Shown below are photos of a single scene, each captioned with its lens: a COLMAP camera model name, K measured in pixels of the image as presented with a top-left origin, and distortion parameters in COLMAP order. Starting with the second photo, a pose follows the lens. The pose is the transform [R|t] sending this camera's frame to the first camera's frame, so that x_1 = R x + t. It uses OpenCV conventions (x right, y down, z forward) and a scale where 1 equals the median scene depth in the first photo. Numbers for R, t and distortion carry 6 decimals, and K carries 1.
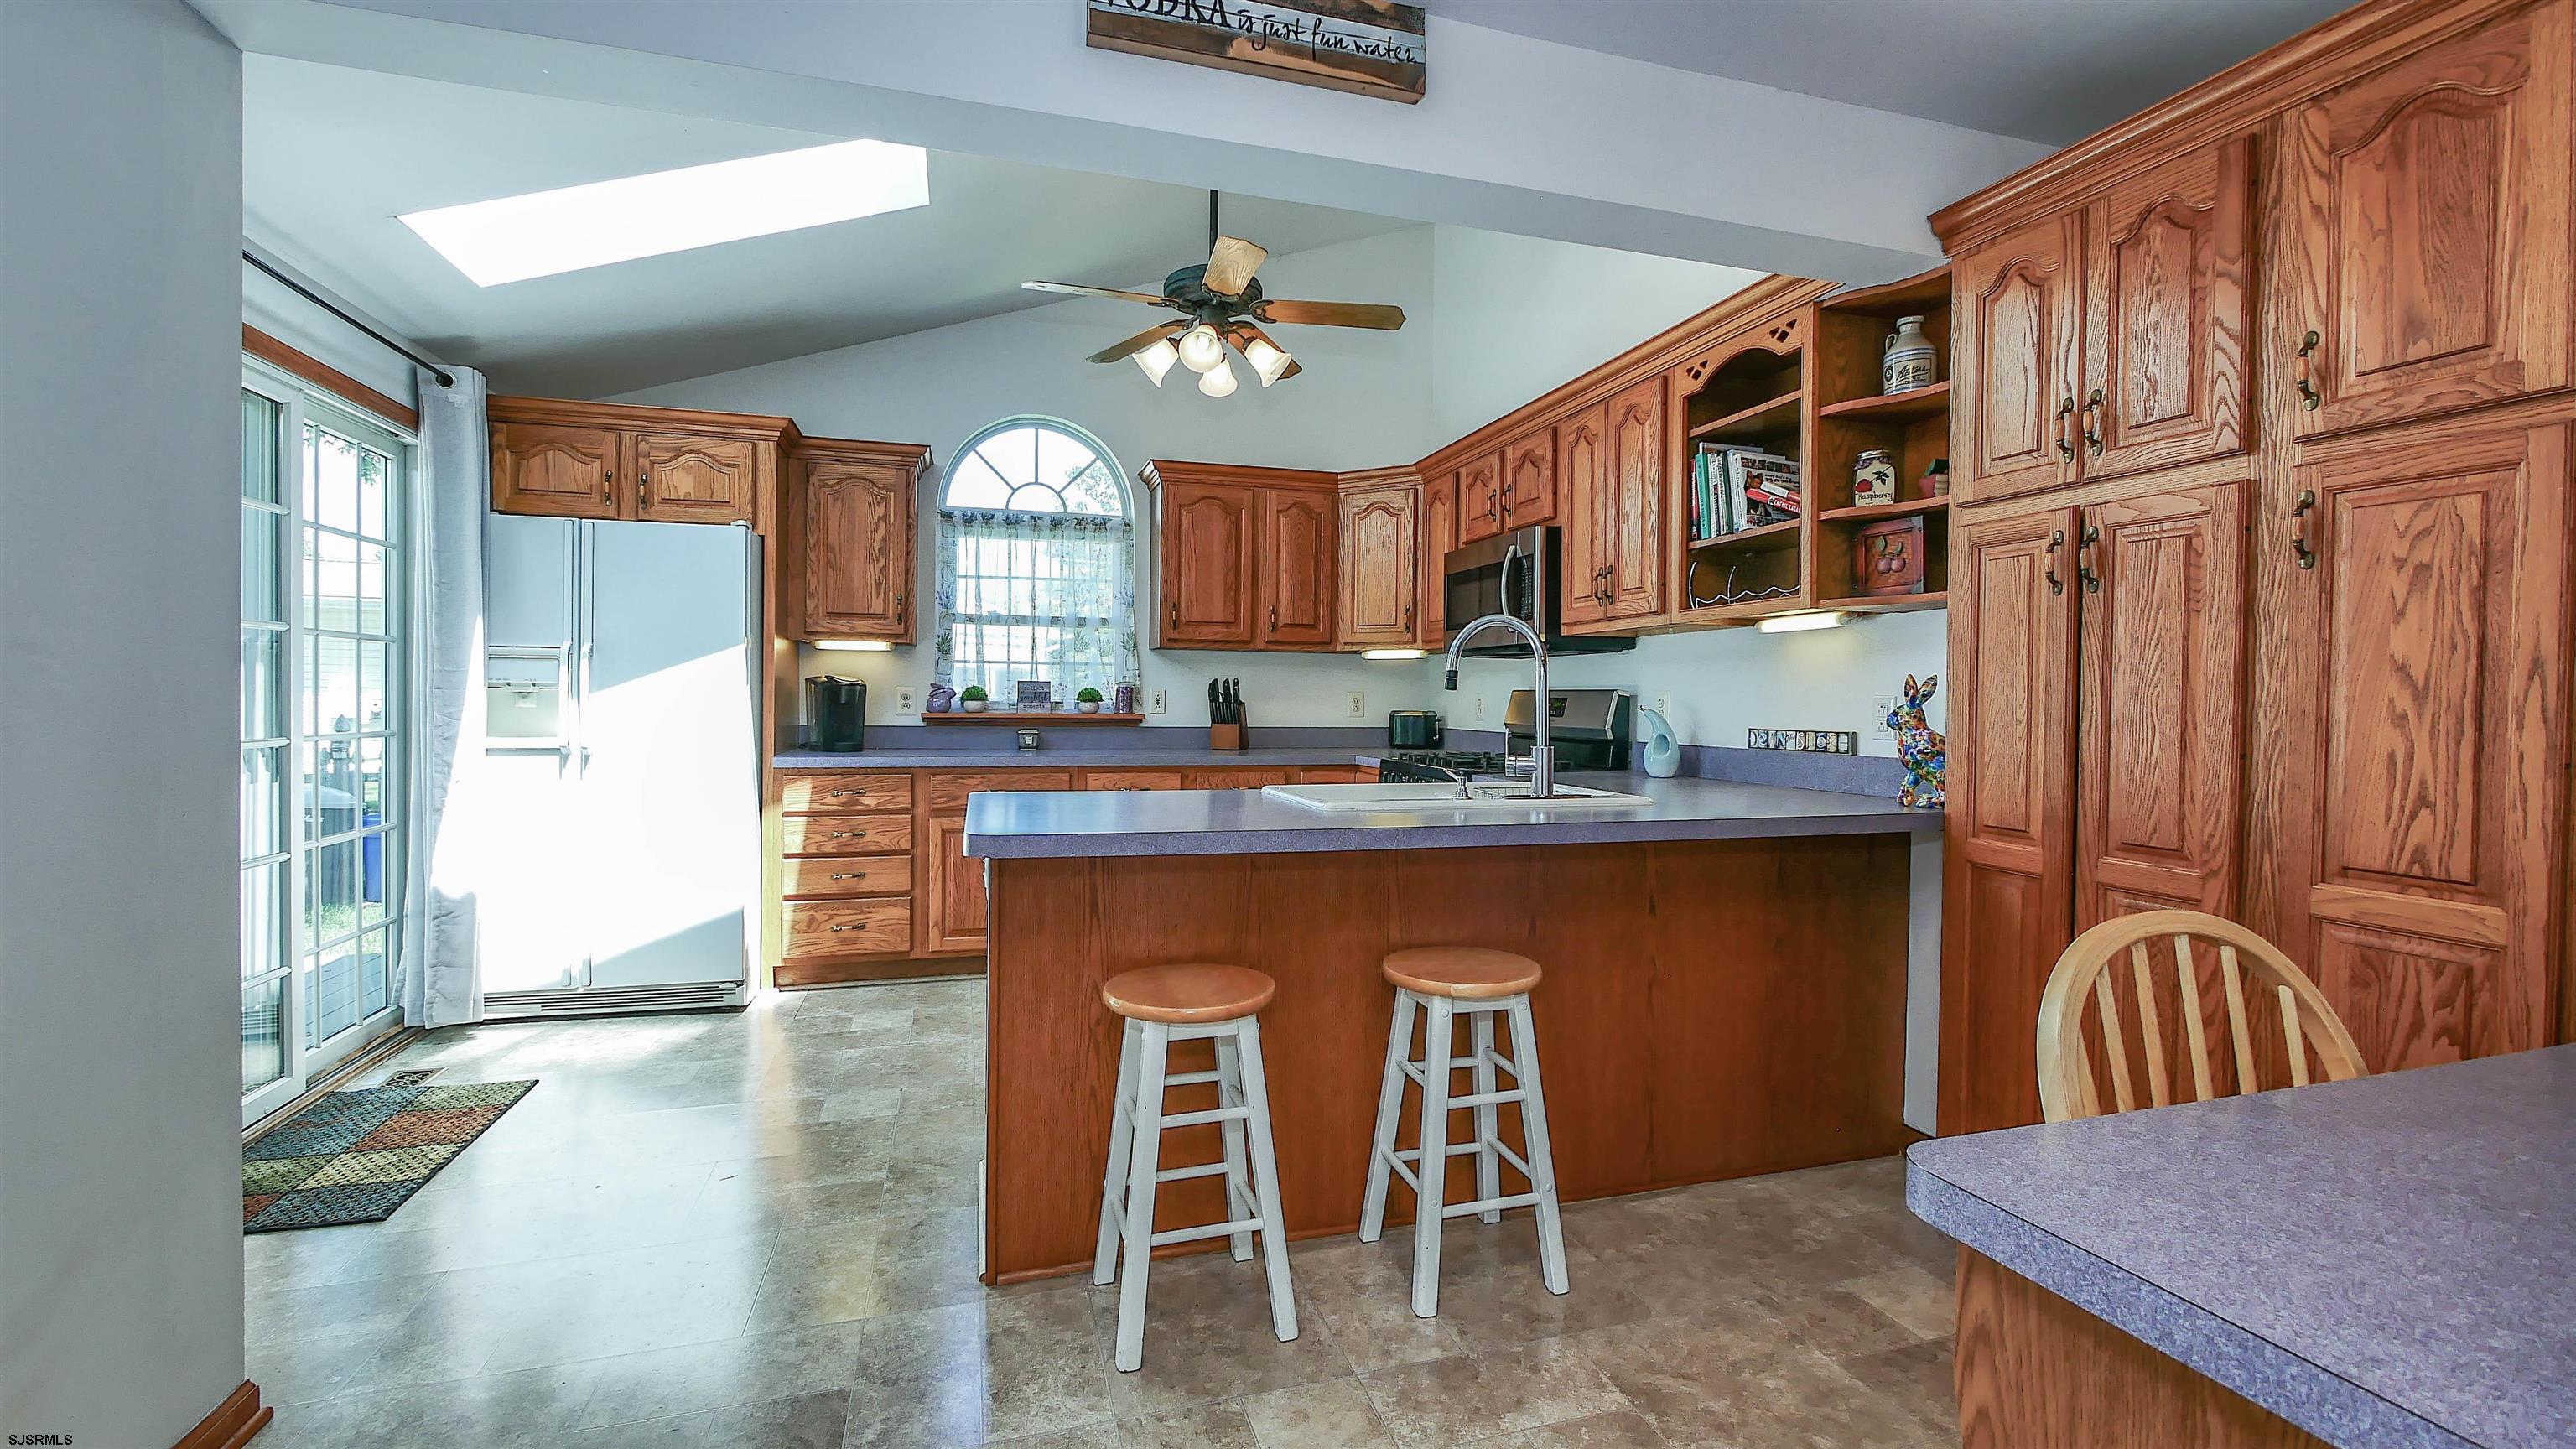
lens RADIAL K [[1059.6, 0, 1277.5], [0, 1059.6, 713.8], [0, 0, 1]] dist [-0.006911, 0.000372]
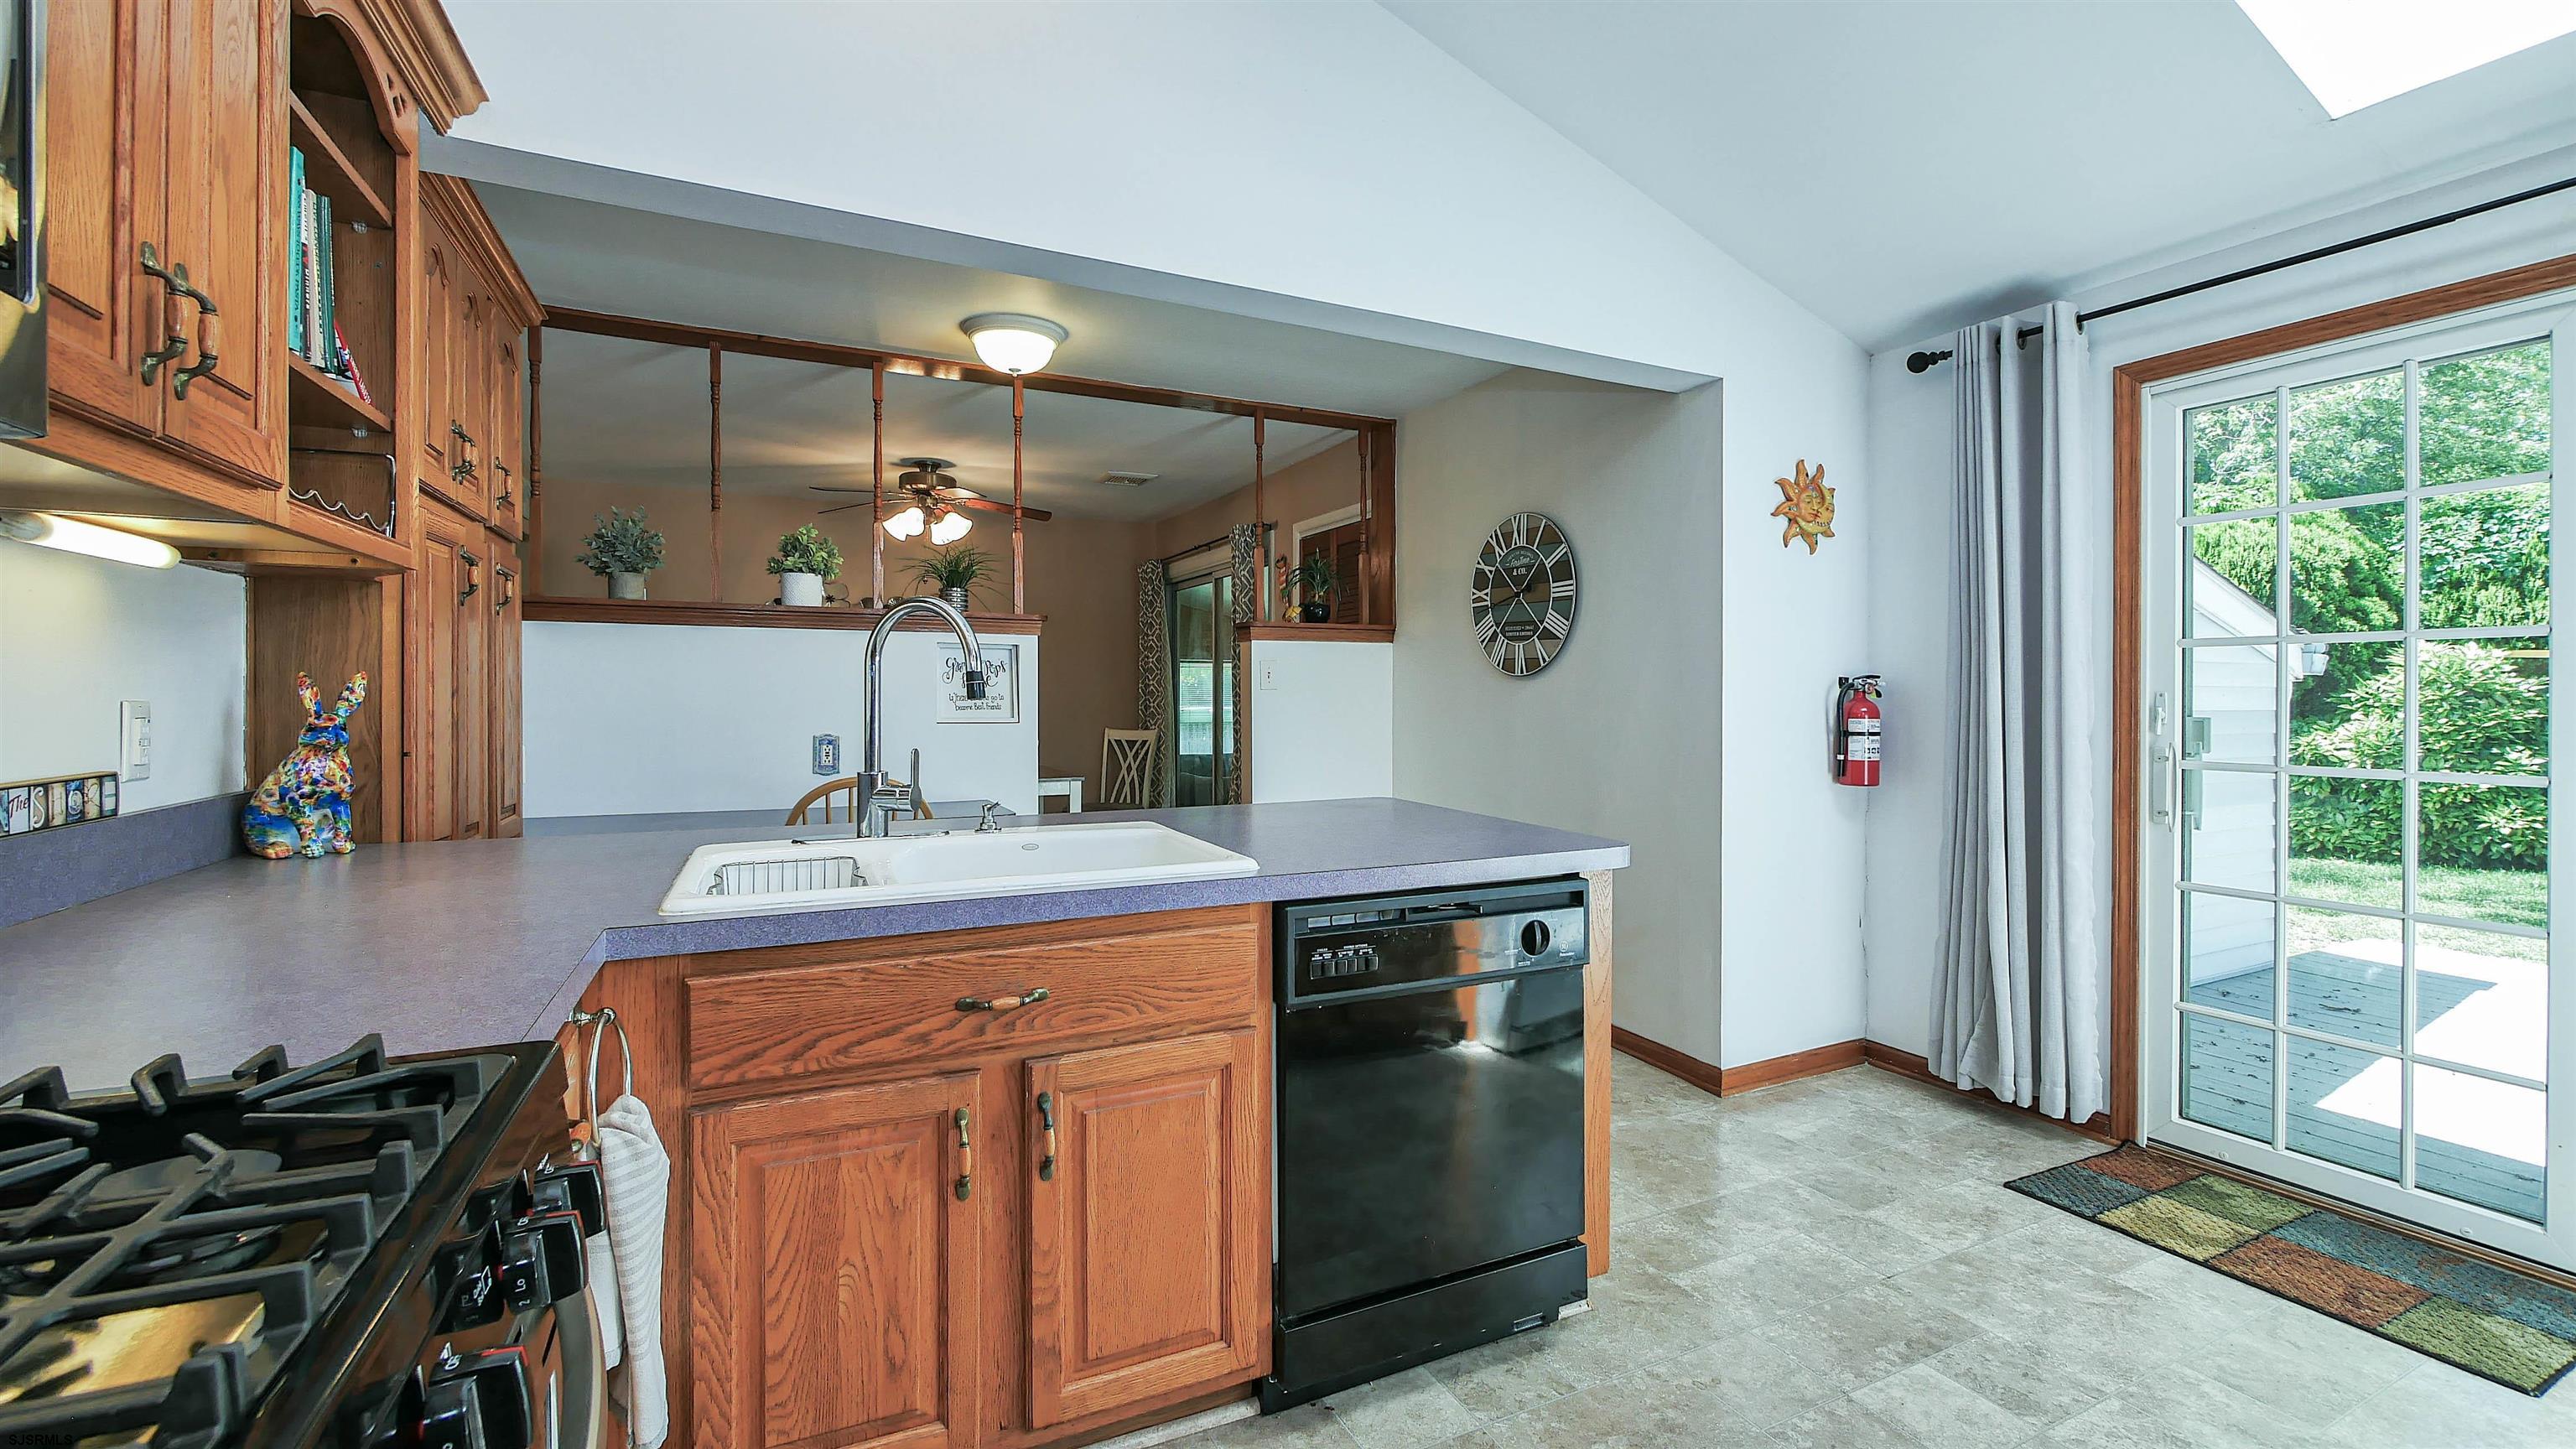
lens RADIAL K [[1059.6, 0, 1282.9], [0, 1059.6, 700.4], [0, 0, 1]] dist [-0.006911, 0.000372]
pose [[-0.988369, -0.003028, -0.152047, -0.014031], [-0.005214, 0.999889, 0.013983, -0.034097], [0.151988, 0.014613, -0.988274, 1.525862]]
